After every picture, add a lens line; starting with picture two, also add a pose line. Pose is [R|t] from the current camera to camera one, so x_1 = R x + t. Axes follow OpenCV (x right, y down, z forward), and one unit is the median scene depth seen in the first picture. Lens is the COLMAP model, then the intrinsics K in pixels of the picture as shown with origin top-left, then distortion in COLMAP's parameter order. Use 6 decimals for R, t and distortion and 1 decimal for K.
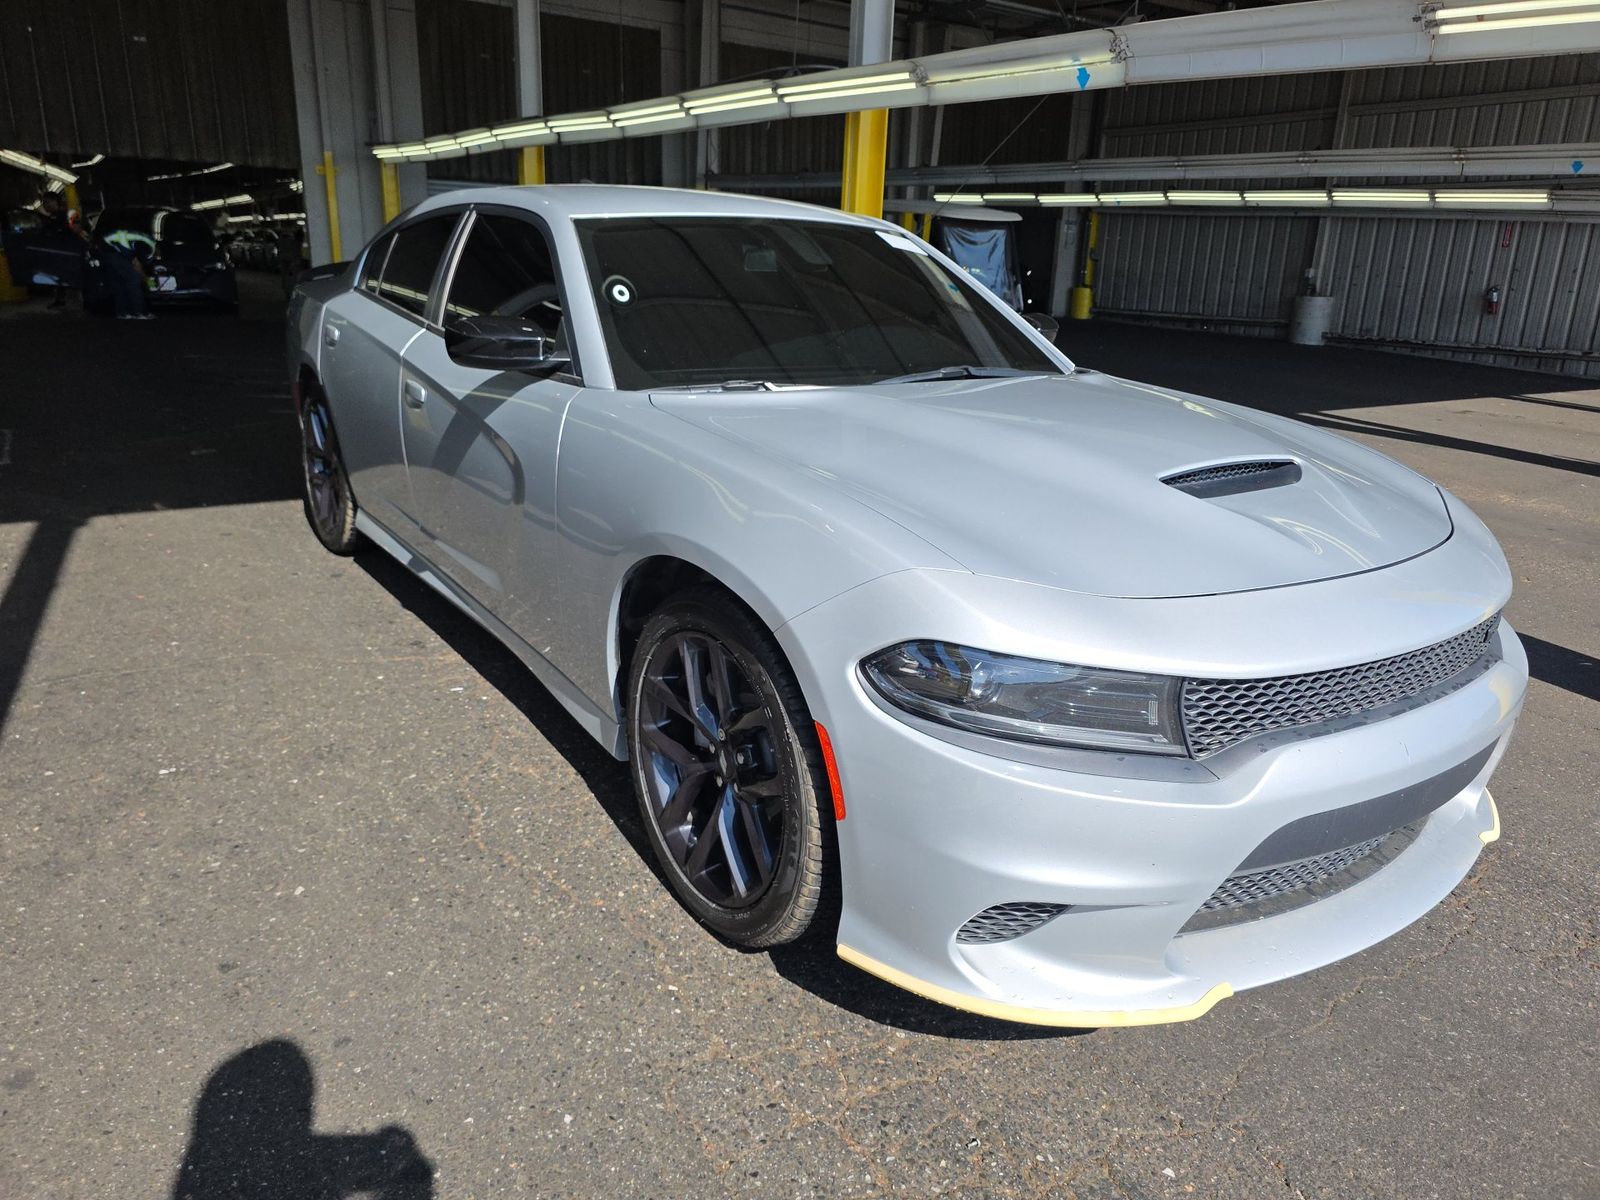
lens RADIAL K [[1086.1, 0, 800.0], [0, 1086.1, 600.0], [0, 0, 1]] dist [0.060921, -0.056287]
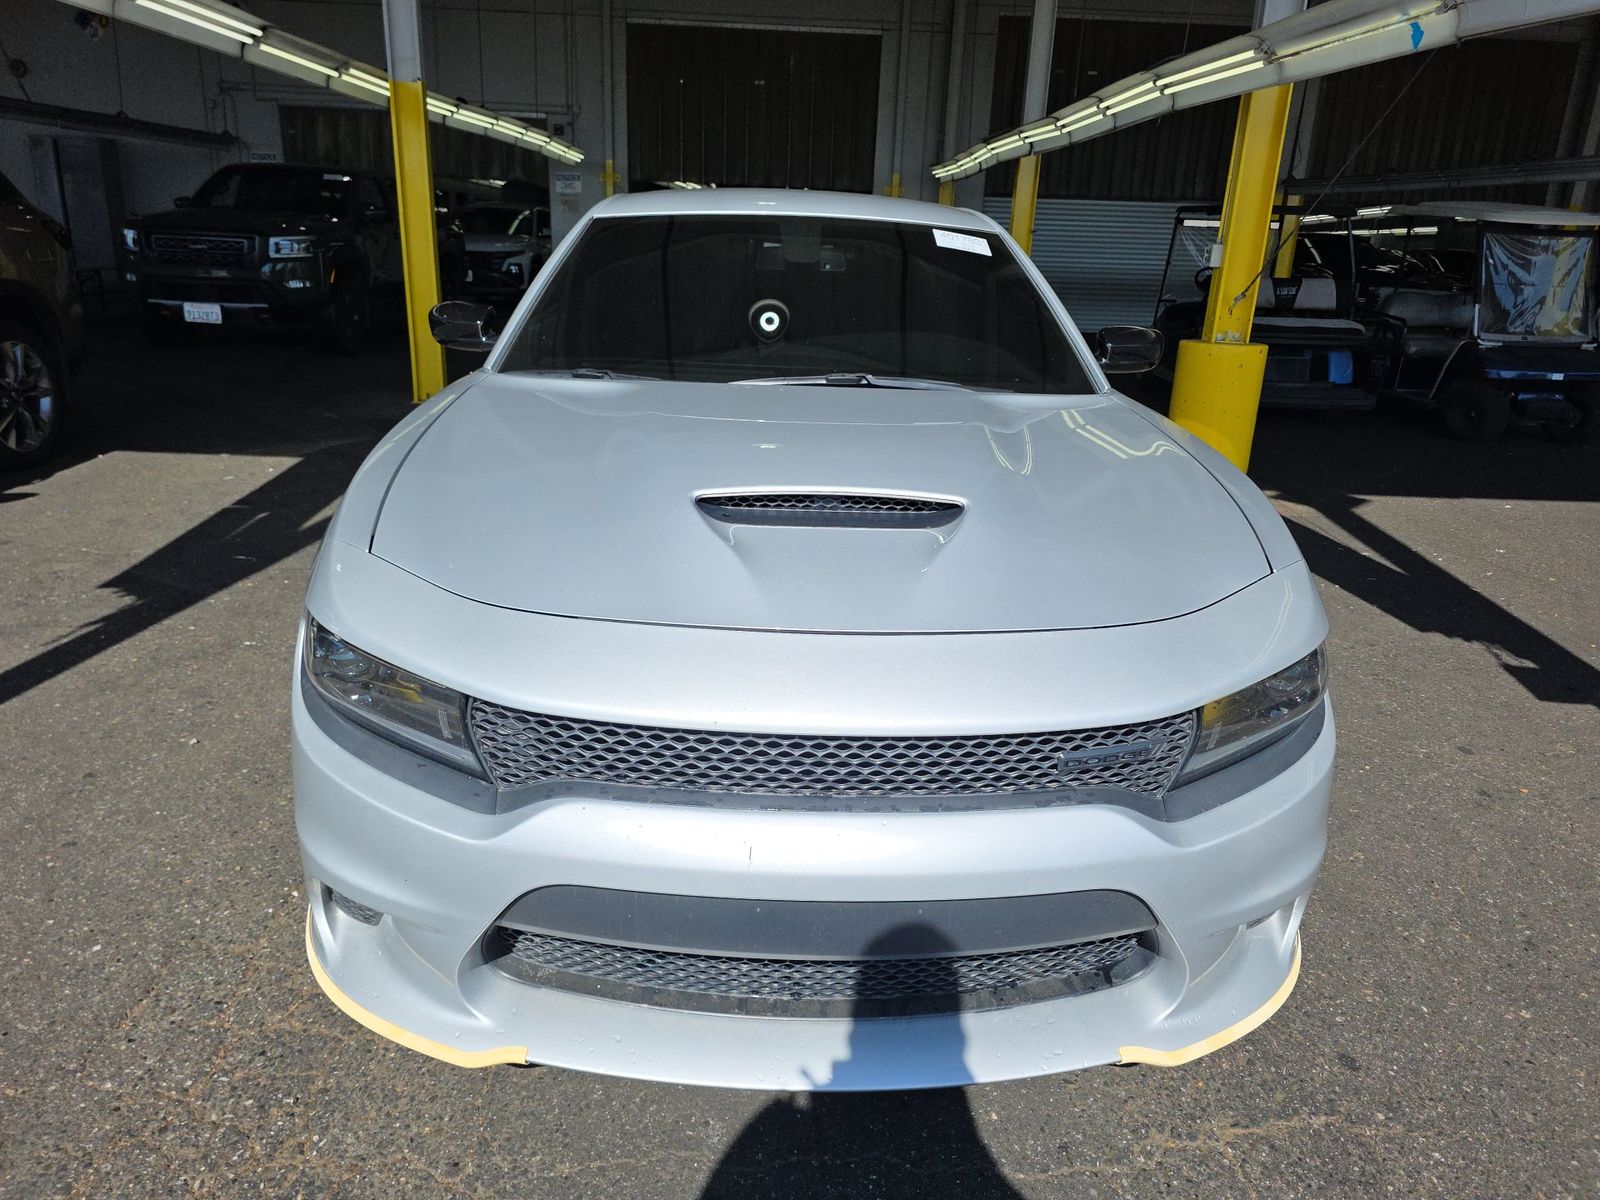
lens RADIAL K [[1086.1, 0, 800.0], [0, 1086.1, 600.0], [0, 0, 1]] dist [0.060921, -0.056287]
pose [[0.833873, 0.163735, -0.527111, 0.372249], [-0.170695, 0.984672, 0.035833, -0.031382], [0.524899, 0.060095, 0.849040, 0.125339]]
